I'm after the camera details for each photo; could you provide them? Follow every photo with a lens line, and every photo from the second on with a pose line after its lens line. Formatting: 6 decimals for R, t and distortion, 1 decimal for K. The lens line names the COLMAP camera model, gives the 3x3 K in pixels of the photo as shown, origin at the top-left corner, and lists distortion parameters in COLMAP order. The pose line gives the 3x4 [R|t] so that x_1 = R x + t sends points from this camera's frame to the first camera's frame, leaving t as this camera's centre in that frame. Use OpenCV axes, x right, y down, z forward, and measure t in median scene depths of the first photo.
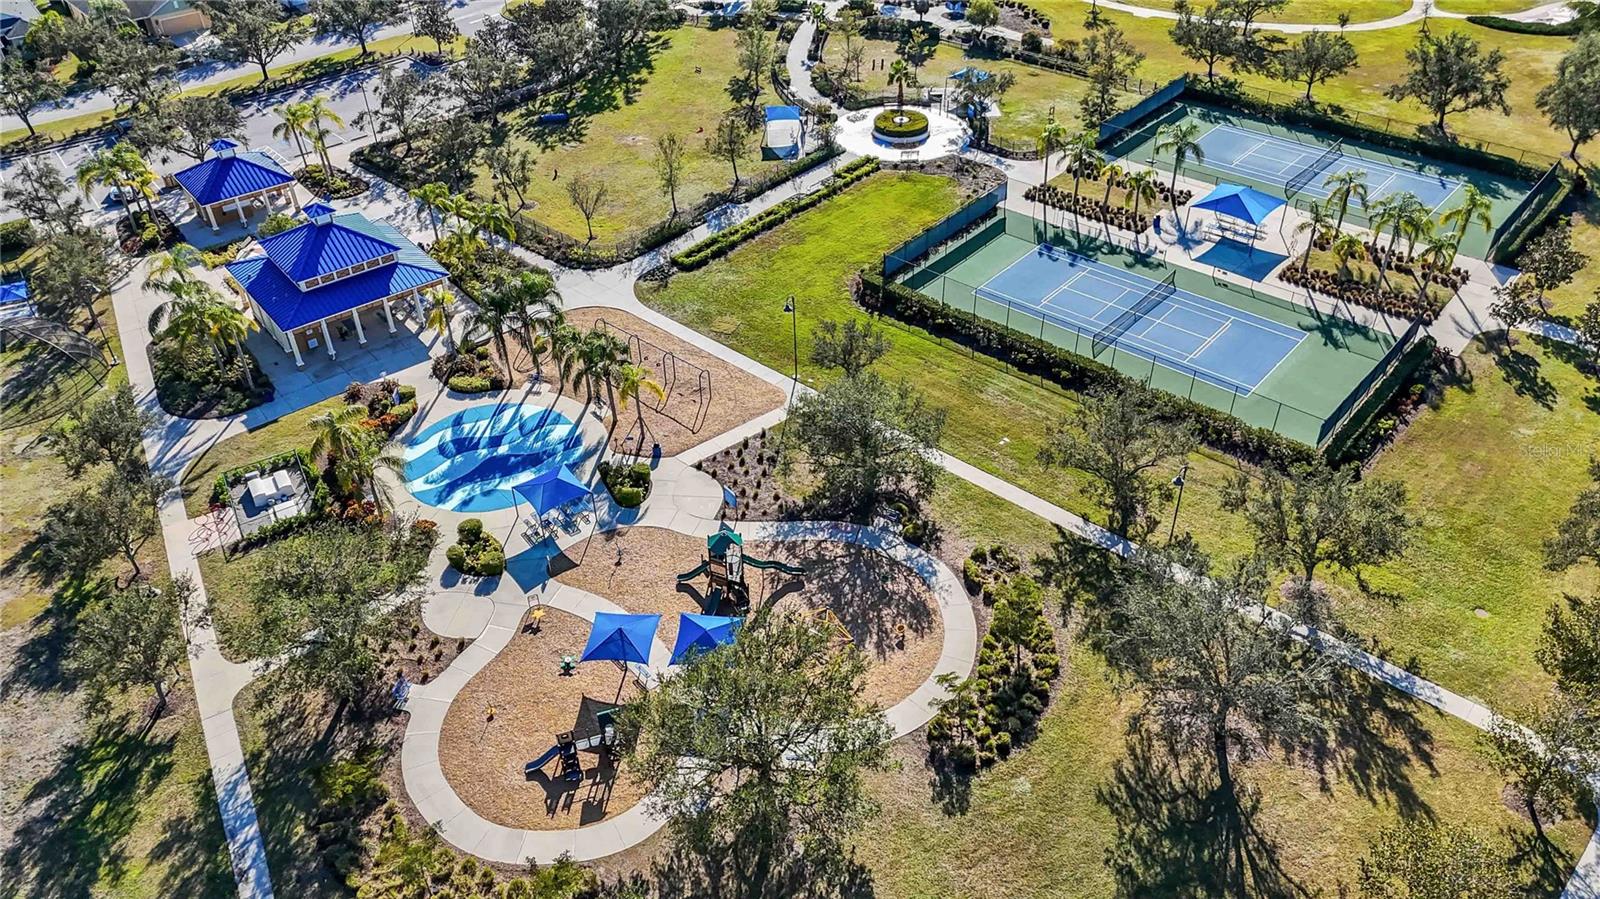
lens RADIAL K [[1172.7, 0, 803.1], [0, 1172.7, 449.0], [0, 0, 1]] dist [0.063797, -0.054328]
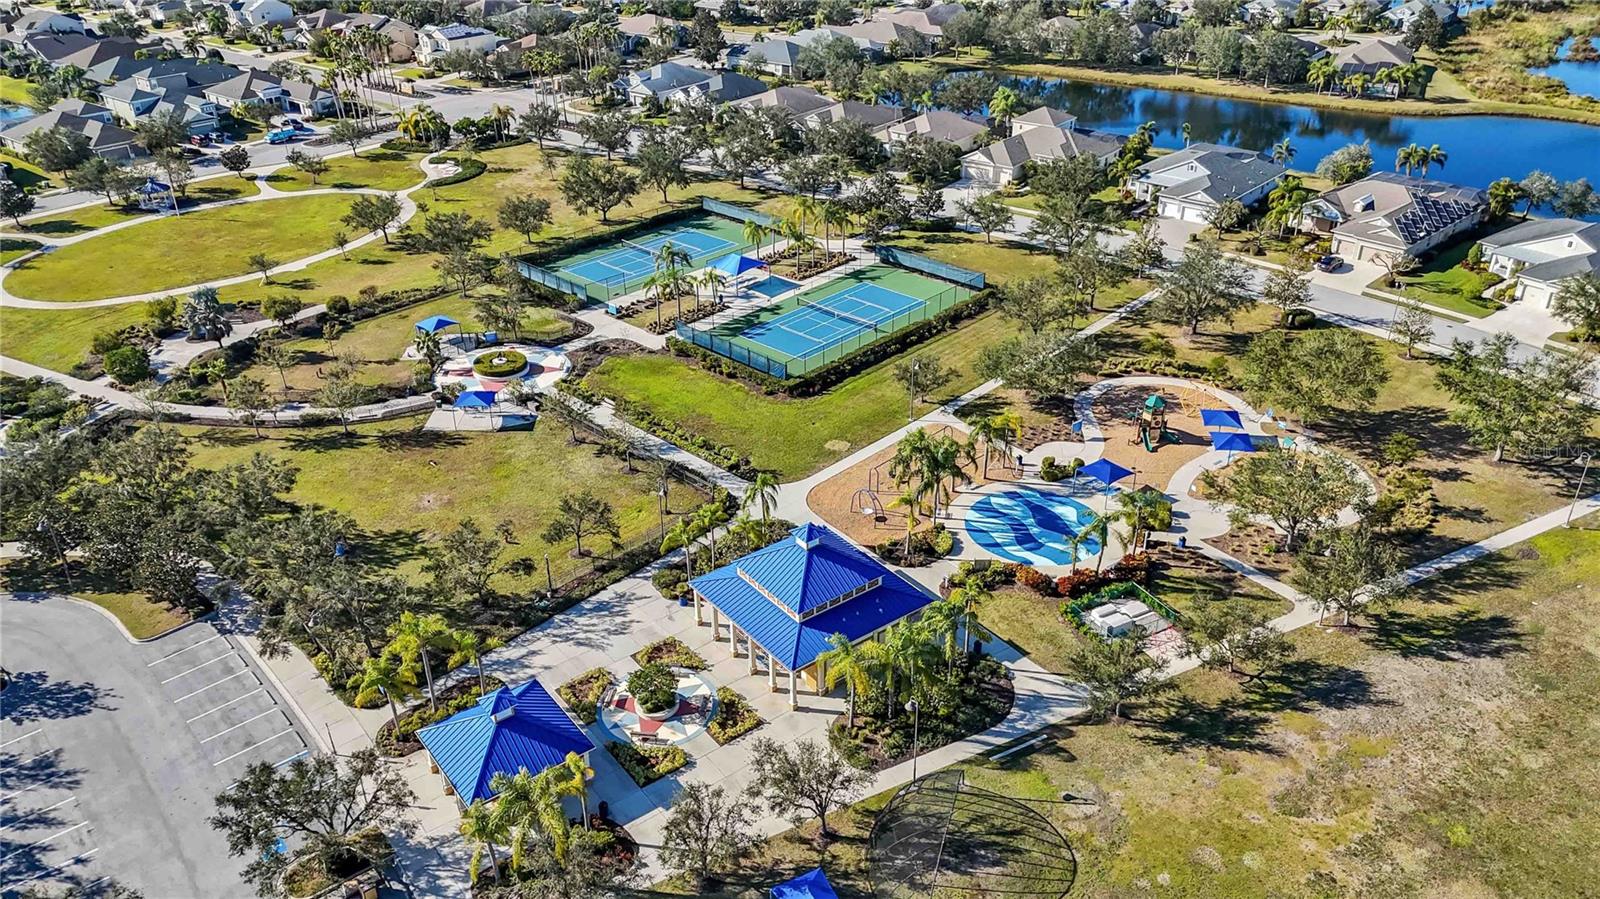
lens RADIAL K [[1172.7, 0, 802.2], [0, 1172.7, 450.9], [0, 0, 1]] dist [0.063797, -0.054328]
pose [[0.030658, -0.460707, 0.887023, -1.255323], [0.616001, 0.707584, 0.346218, -0.596102], [-0.787149, 0.535792, 0.305489, 0.715113]]
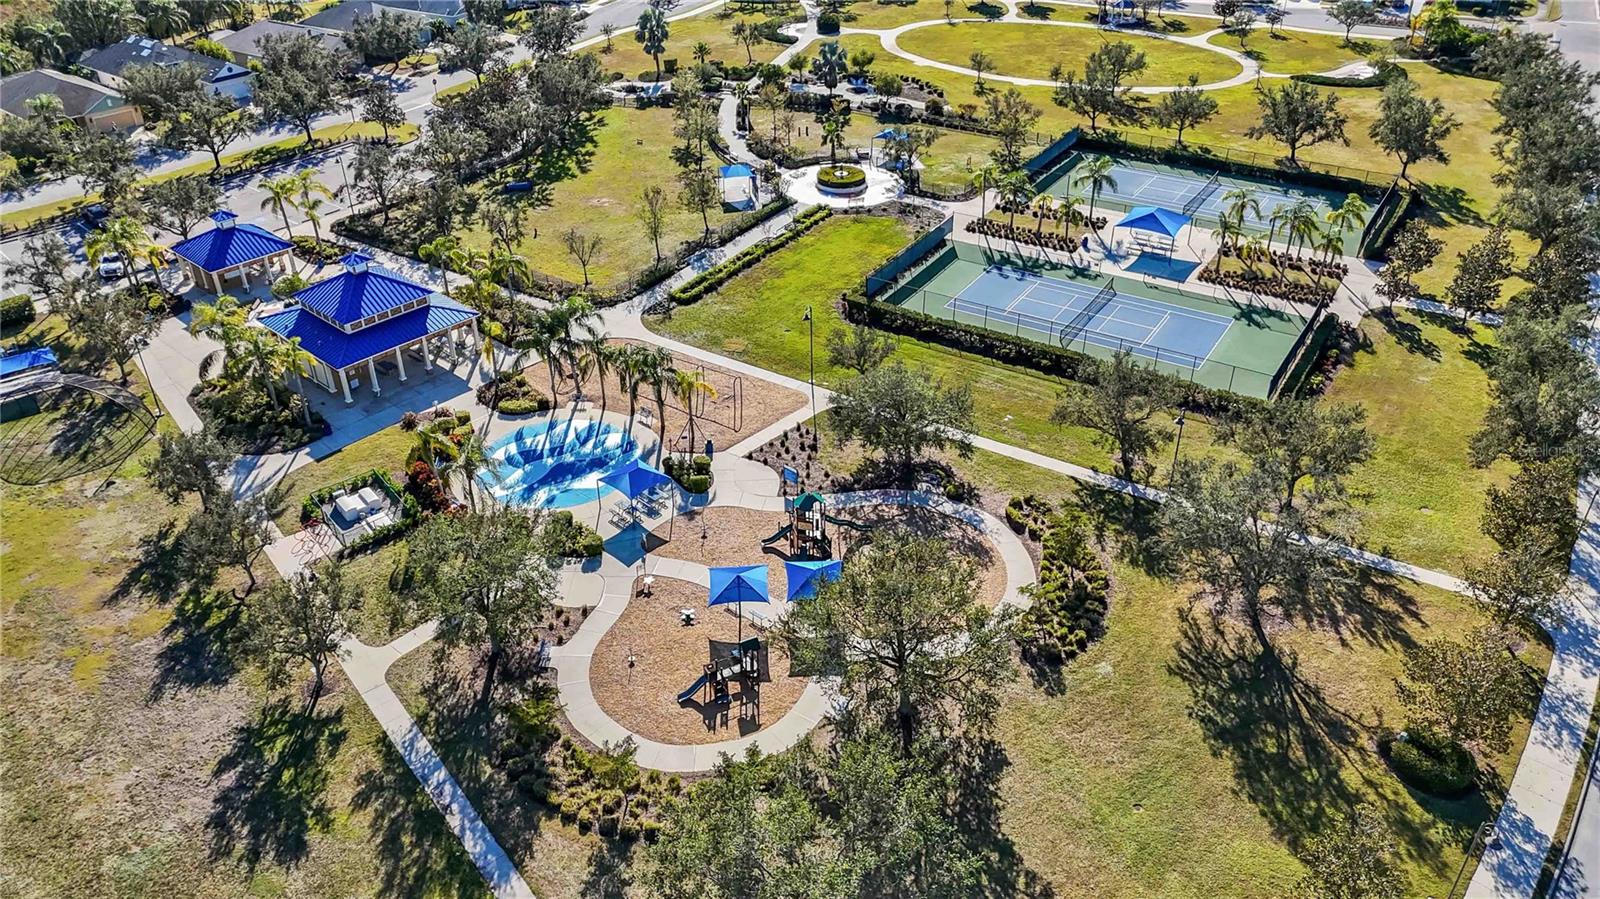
lens RADIAL K [[1172.7, 0, 801.5], [0, 1172.7, 449.5], [0, 0, 1]] dist [0.063797, -0.054328]
pose [[0.988034, -0.073688, 0.135494, -0.174721], [0.085043, 0.993159, -0.080012, 0.092757], [-0.128671, 0.090577, 0.987542, -0.097804]]
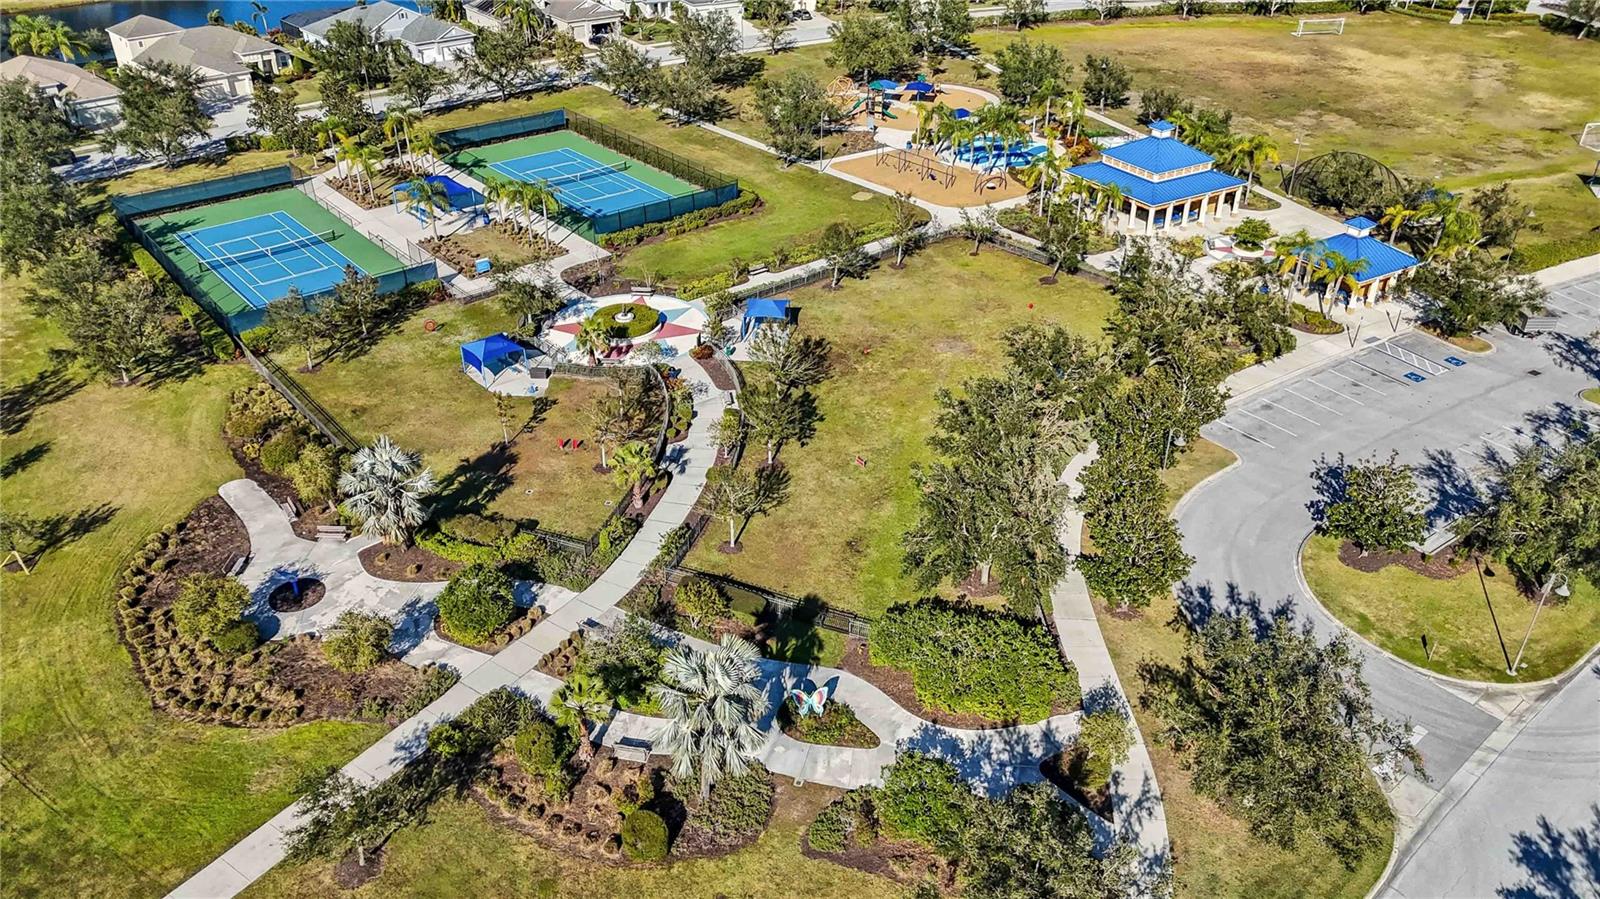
lens RADIAL K [[1172.7, 0, 803.3], [0, 1172.7, 450.0], [0, 0, 1]] dist [0.063797, -0.054328]
pose [[-0.988101, -0.060299, 0.141497, -0.229932], [0.110605, 0.360710, 0.926096, -1.403819], [-0.106882, 0.930727, -0.349749, 1.925514]]
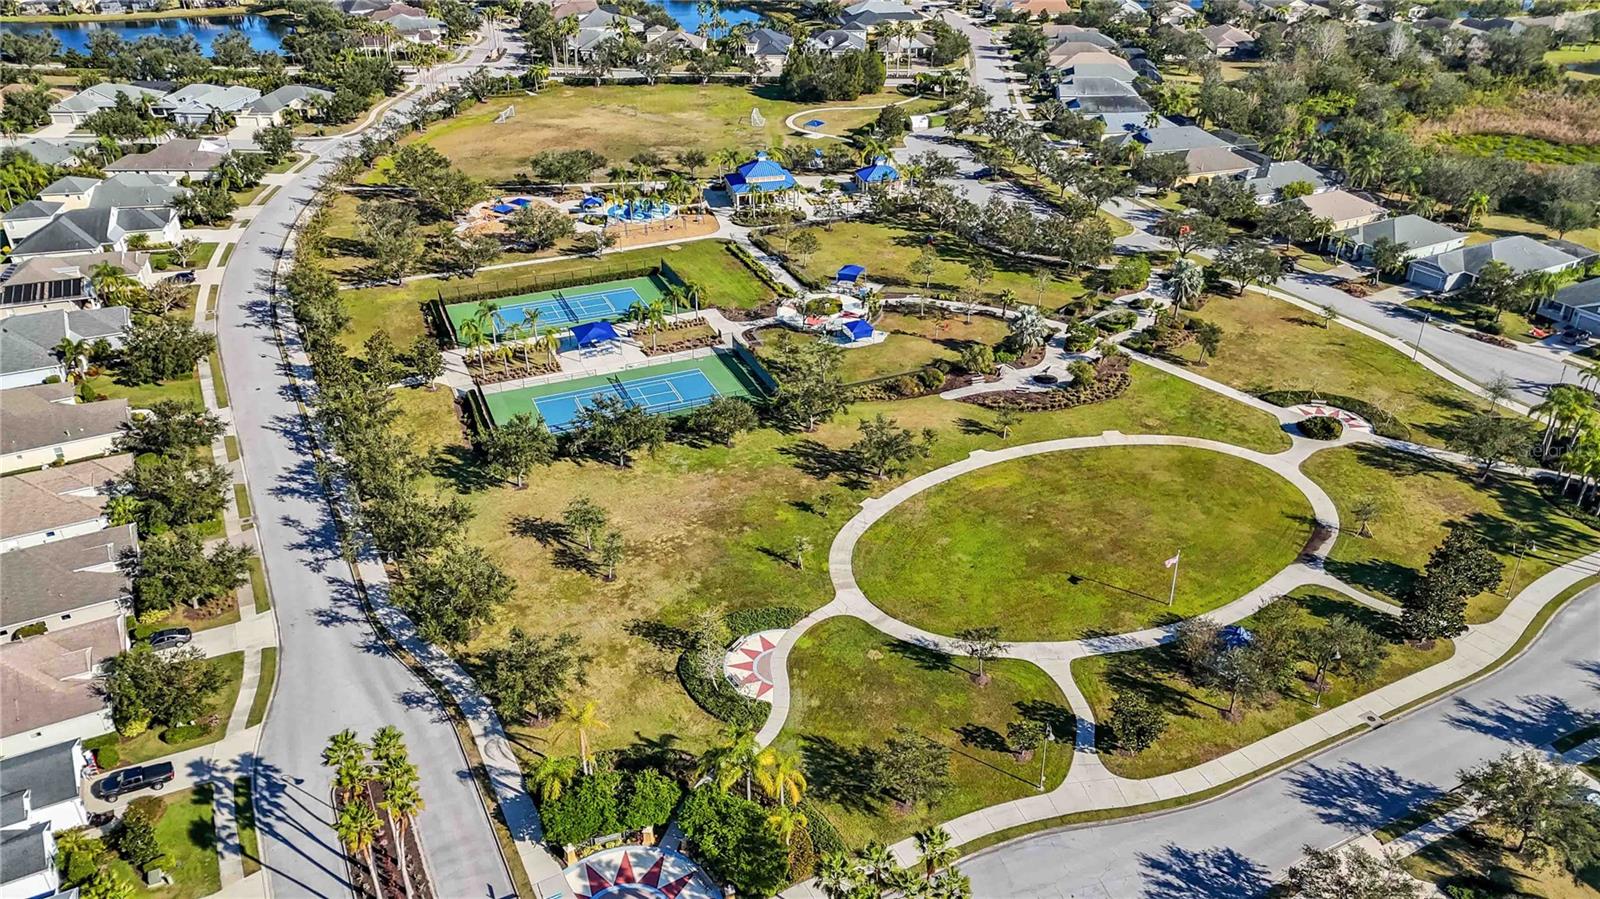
lens RADIAL K [[1172.7, 0, 802.3], [0, 1172.7, 458.0], [0, 0, 1]] dist [0.063797, -0.054328]
pose [[-0.435405, 0.461419, -0.772991, 1.896776], [-0.534778, 0.558159, 0.634406, -1.558323], [0.724179, 0.689602, 0.003731, 1.569250]]
